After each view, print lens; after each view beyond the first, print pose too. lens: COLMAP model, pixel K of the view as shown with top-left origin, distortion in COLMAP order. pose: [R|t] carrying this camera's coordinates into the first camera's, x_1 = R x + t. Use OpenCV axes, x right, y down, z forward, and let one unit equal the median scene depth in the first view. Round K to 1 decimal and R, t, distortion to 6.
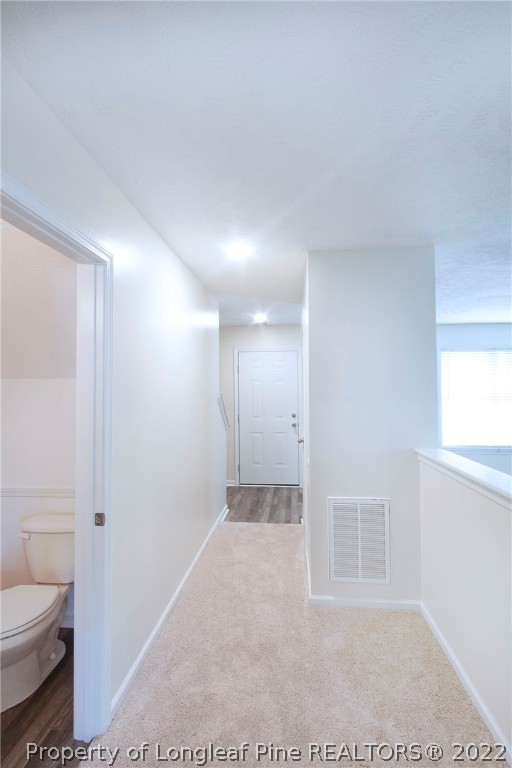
lens RADIAL K [[365.8, 0, 251.6], [0, 365.8, 381.9], [0, 0, 1]] dist [0.008002, -0.001100]
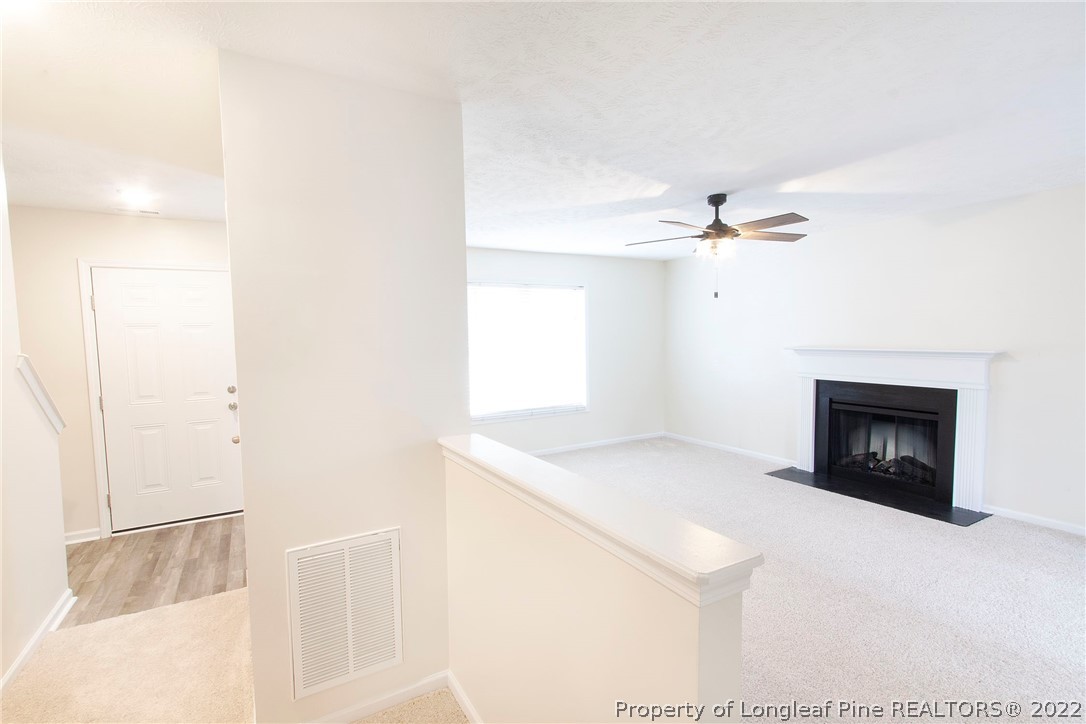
lens RADIAL K [[517.3, 0, 540.1], [0, 517.3, 363.6], [0, 0, 1]] dist [0.008002, -0.001100]
pose [[0.812100, -0.044419, 0.581825, 0.047913], [0.001767, 0.997281, 0.073671, -0.004672], [-0.583515, -0.058800, 0.809971, 0.113888]]
